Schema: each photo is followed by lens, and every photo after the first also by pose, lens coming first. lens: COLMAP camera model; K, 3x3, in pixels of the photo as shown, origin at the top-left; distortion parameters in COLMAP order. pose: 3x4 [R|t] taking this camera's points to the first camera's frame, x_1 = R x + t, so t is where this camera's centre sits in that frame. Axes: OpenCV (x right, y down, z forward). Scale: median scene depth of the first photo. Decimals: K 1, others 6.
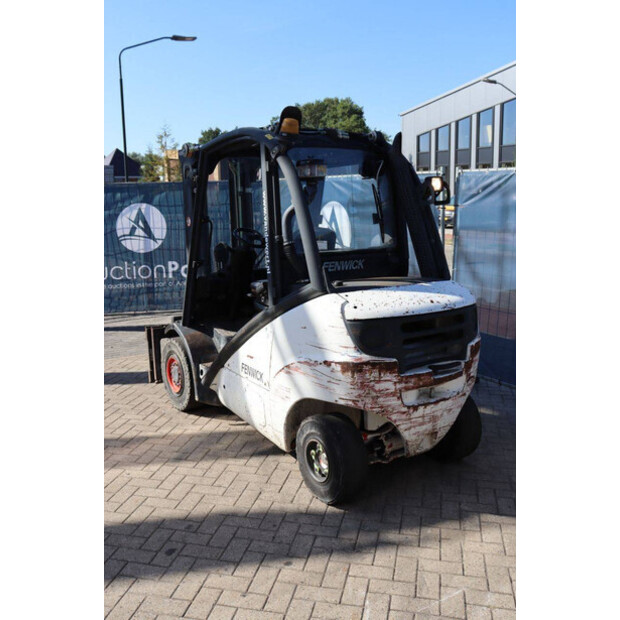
lens RADIAL K [[594.4, 0, 310.0], [0, 594.4, 310.0], [0, 0, 1]] dist [-0.045670, -0.000713]
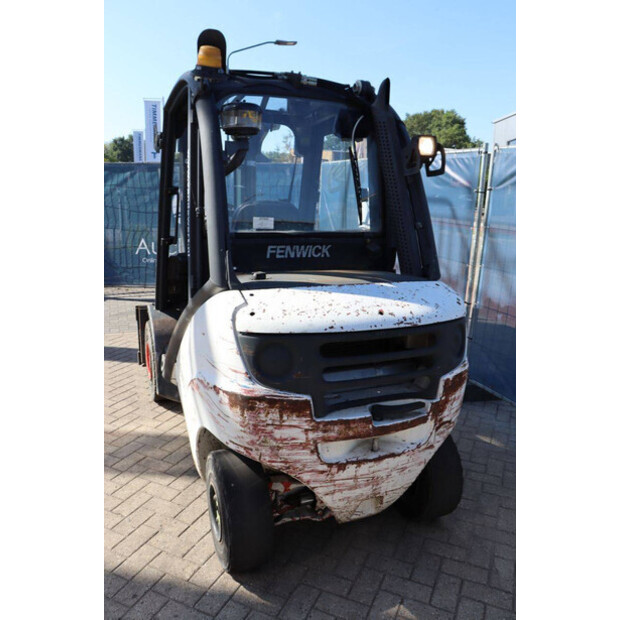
lens RADIAL K [[498.7, 0, 310.0], [0, 498.7, 310.0], [0, 0, 1]] dist [-0.082026, 0.001205]
pose [[0.979491, 0.080509, -0.184703, 0.229457], [-0.072017, 0.996034, 0.052246, -0.040481], [0.188177, -0.037872, 0.981405, 0.435001]]
